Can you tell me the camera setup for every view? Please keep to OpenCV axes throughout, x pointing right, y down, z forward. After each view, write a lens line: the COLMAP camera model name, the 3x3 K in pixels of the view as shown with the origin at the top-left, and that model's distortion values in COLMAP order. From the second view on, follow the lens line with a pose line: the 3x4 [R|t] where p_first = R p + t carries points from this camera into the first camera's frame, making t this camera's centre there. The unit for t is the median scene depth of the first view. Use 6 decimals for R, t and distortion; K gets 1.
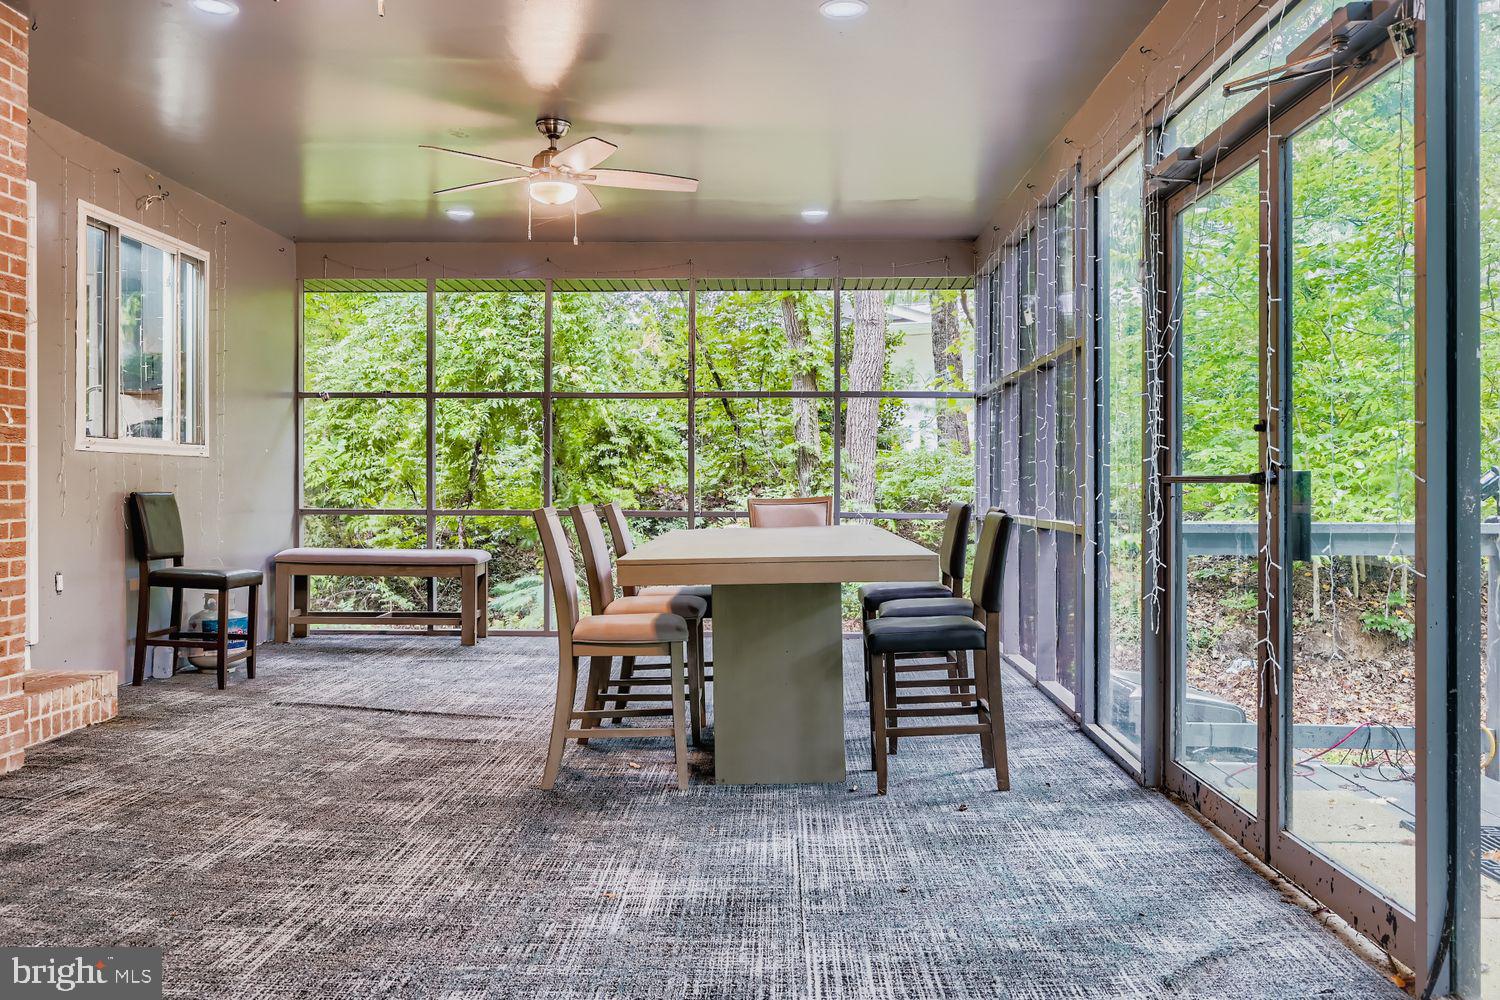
lens RADIAL K [[1193.6, 0, 744.3], [0, 1193.6, 491.7], [0, 0, 1]] dist [0.002835, -0.005424]
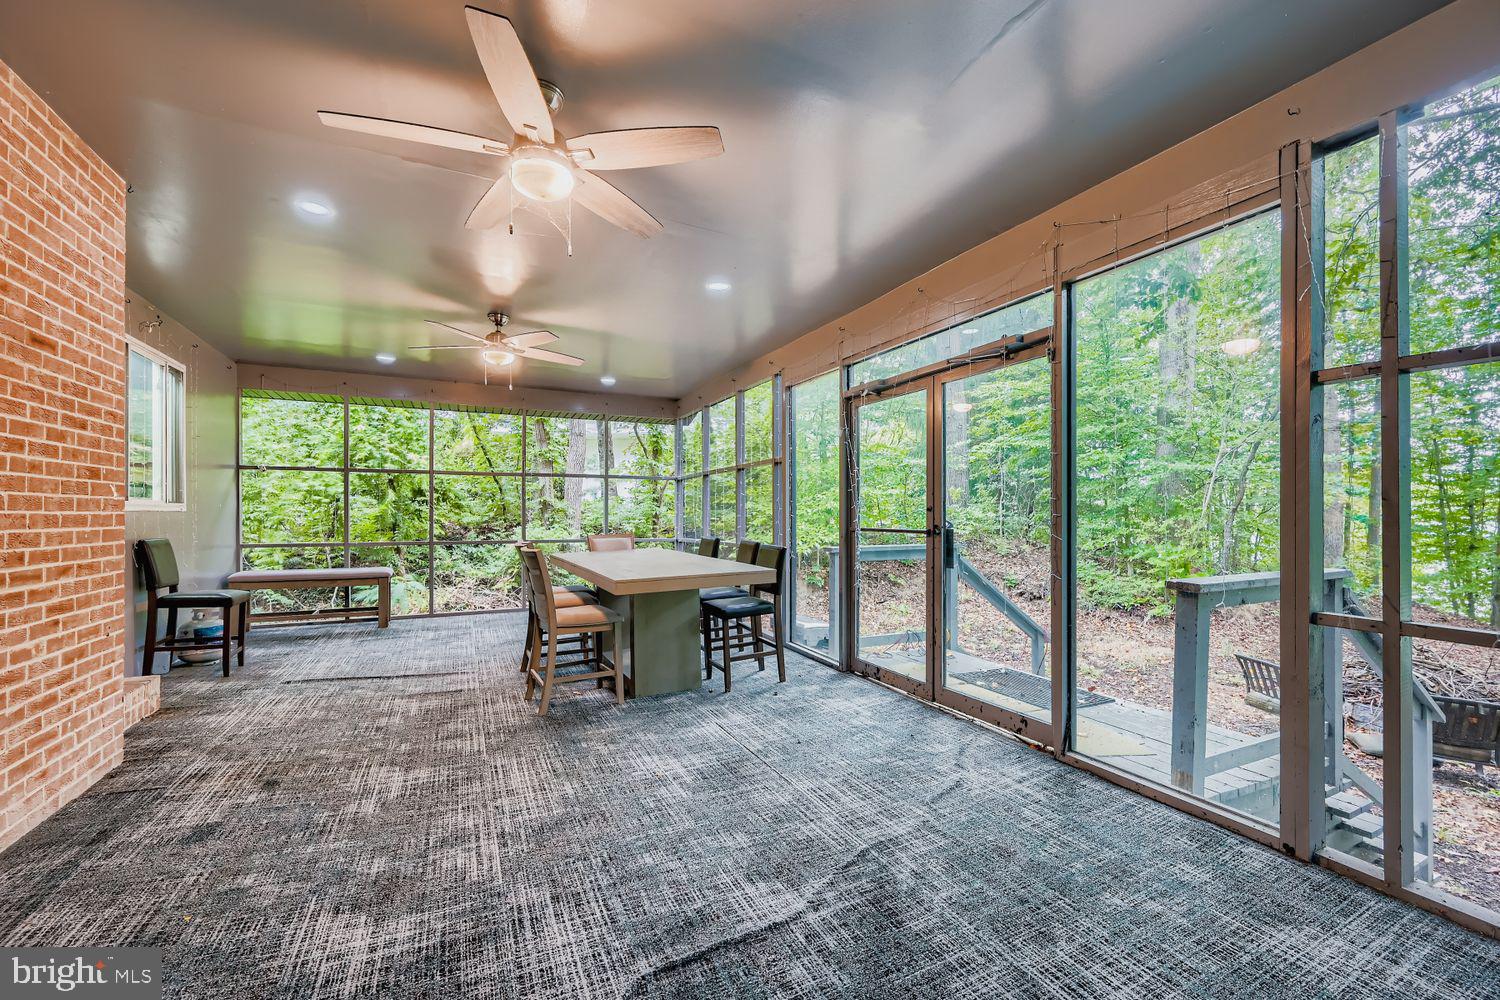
lens RADIAL K [[600.4, 0, 722.0], [0, 600.4, 514.4], [0, 0, 1]] dist [0.003752, 0.000221]
pose [[0.890172, -0.004362, 0.455603, -0.283302], [0.005036, 0.999987, -0.000265, -0.029797], [-0.455596, 0.002531, 0.890183, 0.109095]]
